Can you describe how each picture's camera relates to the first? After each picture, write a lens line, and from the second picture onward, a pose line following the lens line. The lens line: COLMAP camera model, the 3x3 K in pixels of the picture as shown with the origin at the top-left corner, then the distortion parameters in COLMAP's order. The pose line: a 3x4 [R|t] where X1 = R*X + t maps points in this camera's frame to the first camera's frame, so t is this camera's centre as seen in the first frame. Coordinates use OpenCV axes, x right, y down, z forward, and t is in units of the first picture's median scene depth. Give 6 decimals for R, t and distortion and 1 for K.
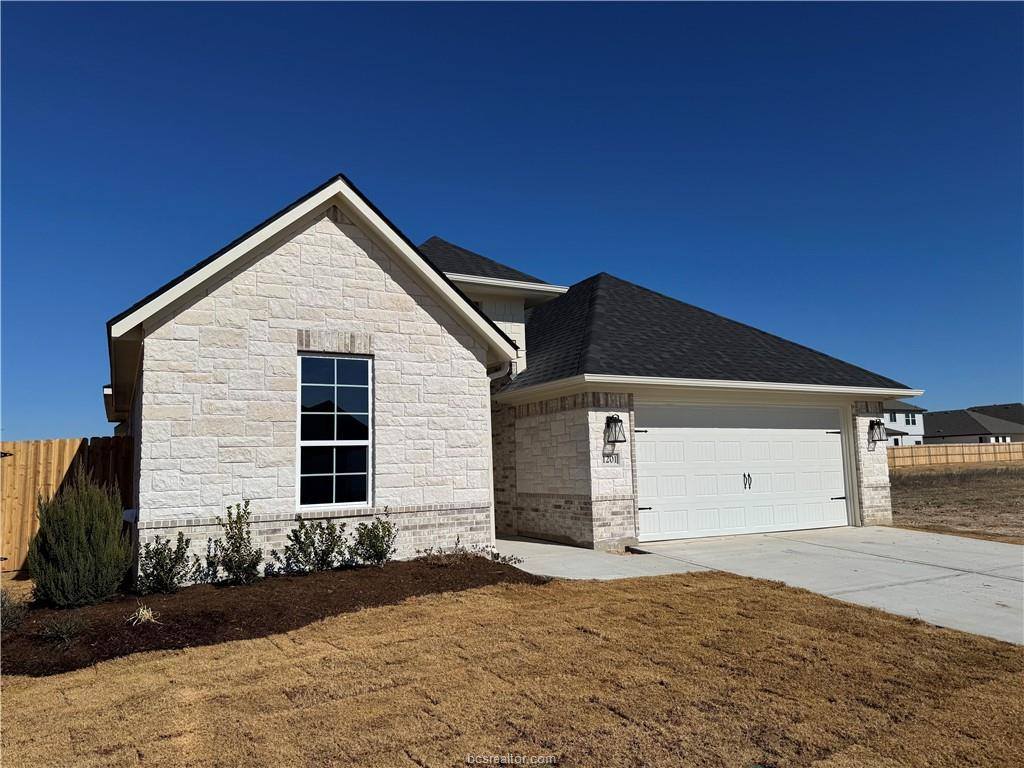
lens RADIAL K [[730.6, 0, 513.8], [0, 730.6, 388.4], [0, 0, 1]] dist [0.085105, -0.011112]
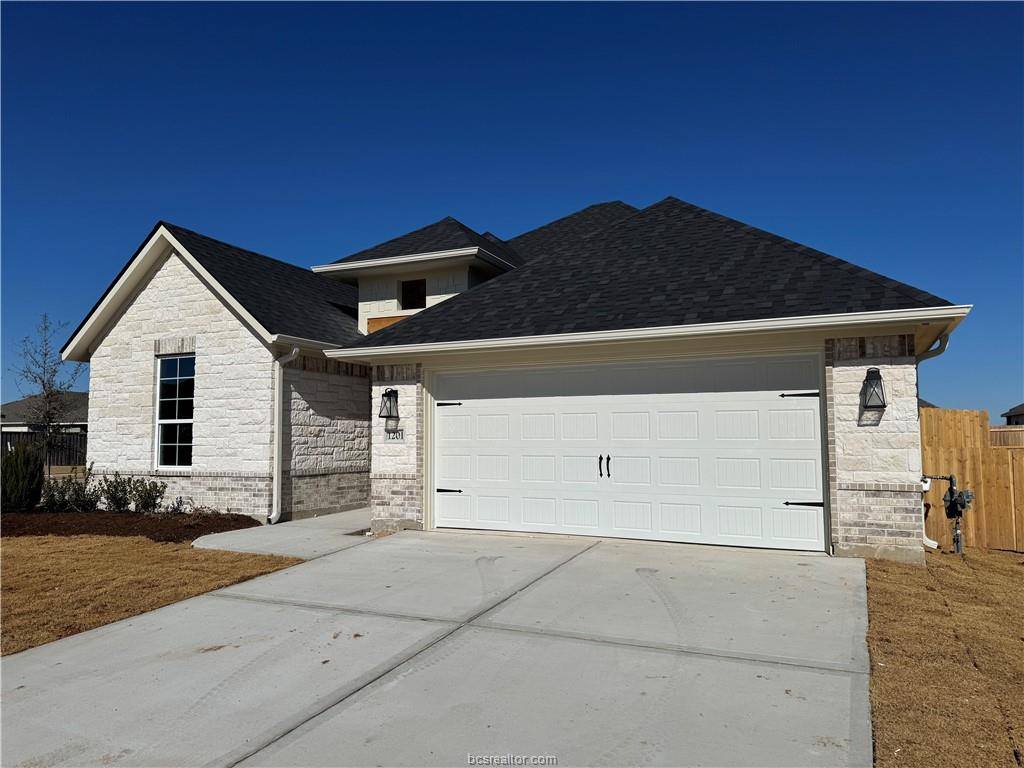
lens RADIAL K [[730.6, 0, 507.2], [0, 730.6, 376.6], [0, 0, 1]] dist [0.085105, -0.011112]
pose [[0.577943, -0.047418, -0.814699, 1.005938], [0.076945, 0.997029, -0.003445, 0.036284], [0.812442, -0.060696, 0.579874, 0.586467]]
